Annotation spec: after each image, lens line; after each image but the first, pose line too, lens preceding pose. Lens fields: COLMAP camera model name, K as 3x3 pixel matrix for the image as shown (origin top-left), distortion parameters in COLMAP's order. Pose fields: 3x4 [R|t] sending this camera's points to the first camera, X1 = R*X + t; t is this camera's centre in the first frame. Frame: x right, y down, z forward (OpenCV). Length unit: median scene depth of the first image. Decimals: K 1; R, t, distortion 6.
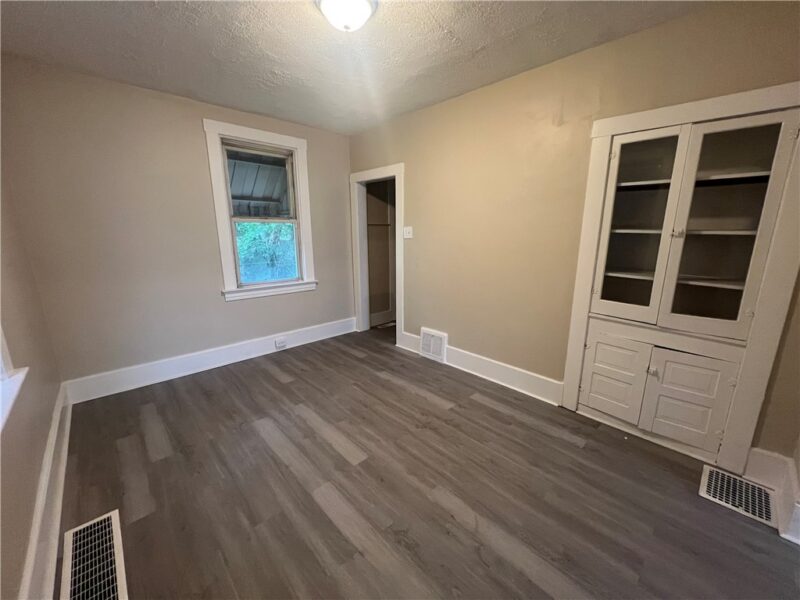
lens RADIAL K [[317.7, 0, 402.6], [0, 317.7, 301.2], [0, 0, 1]] dist [-0.001055, -0.000146]
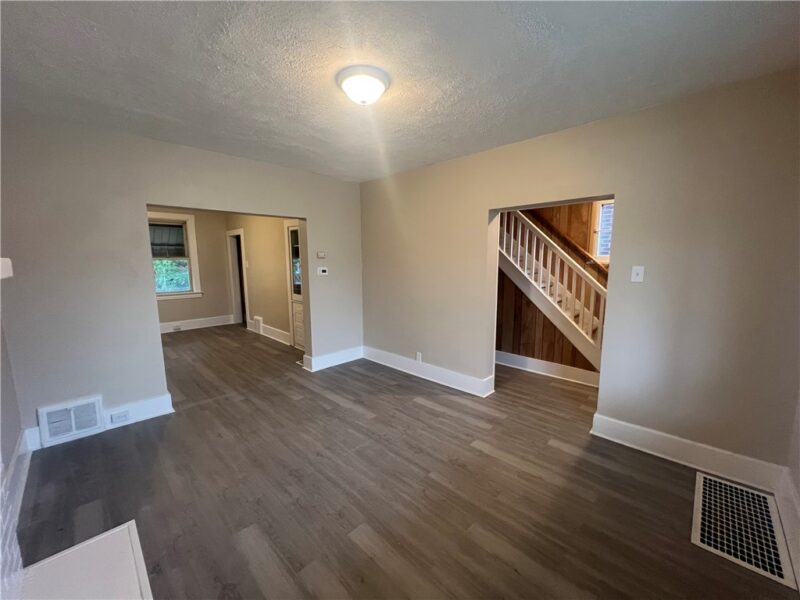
lens RADIAL K [[317.7, 0, 402.6], [0, 317.7, 301.2], [0, 0, 1]] dist [-0.001055, -0.000146]
pose [[0.999151, -0.004975, 0.040899, 0.837973], [0.008422, 0.996383, -0.084558, 0.159370], [-0.040331, 0.084831, 0.995579, -0.853080]]
